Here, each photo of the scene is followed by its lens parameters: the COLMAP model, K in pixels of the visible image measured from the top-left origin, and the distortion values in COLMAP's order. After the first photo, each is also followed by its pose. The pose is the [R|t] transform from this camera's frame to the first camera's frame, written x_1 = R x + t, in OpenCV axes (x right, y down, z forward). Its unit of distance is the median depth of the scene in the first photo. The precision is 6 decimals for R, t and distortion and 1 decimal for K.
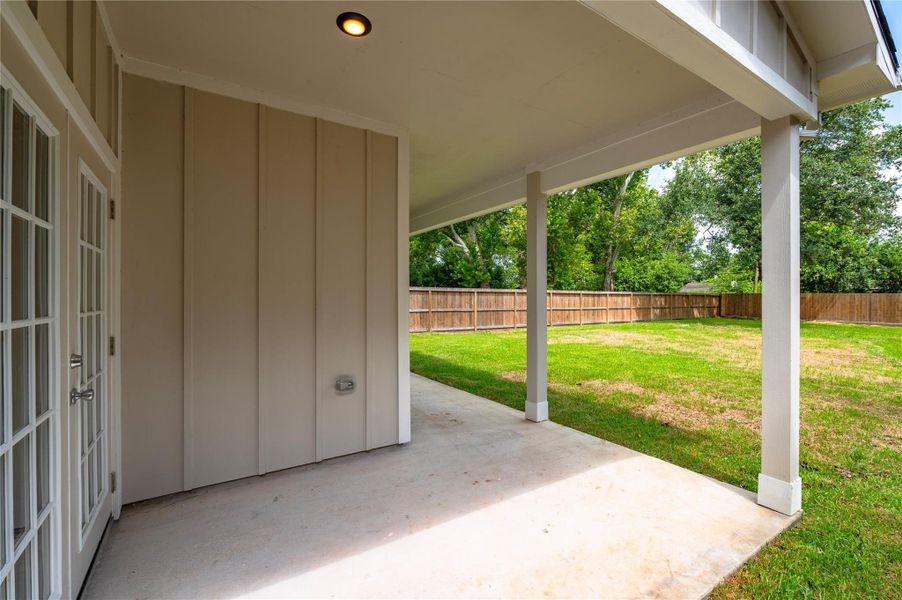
lens RADIAL K [[394.2, 0, 447.5], [0, 394.2, 297.0], [0, 0, 1]] dist [-0.001988, -0.000820]
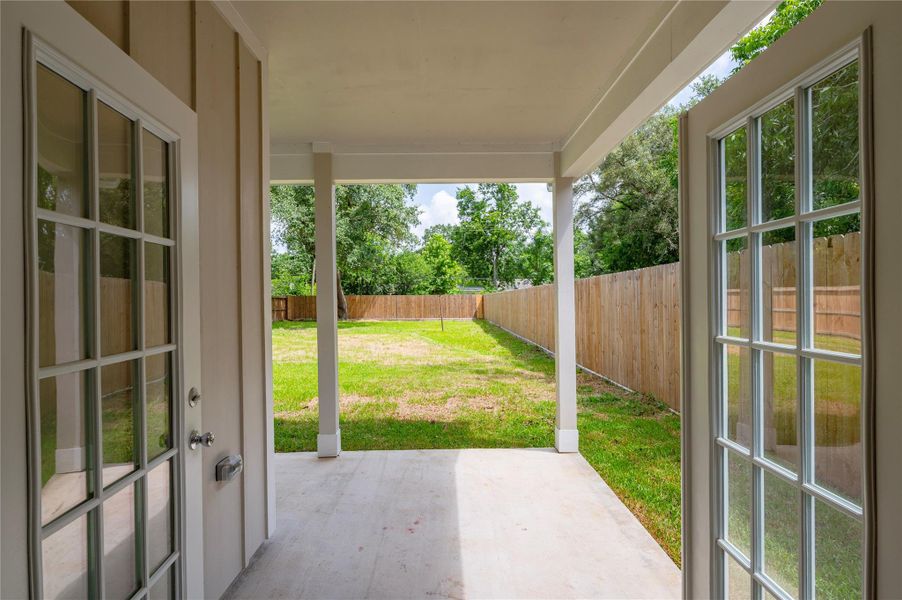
lens RADIAL K [[478.3, 0, 451.0], [0, 478.3, 300.0], [0, 0, 1]] dist [-0.000333, -0.000356]
pose [[0.521563, -0.013355, 0.853108, -0.494691], [0.012419, 0.999890, 0.008060, -0.016639], [-0.853123, 0.006391, 0.521671, 0.262501]]
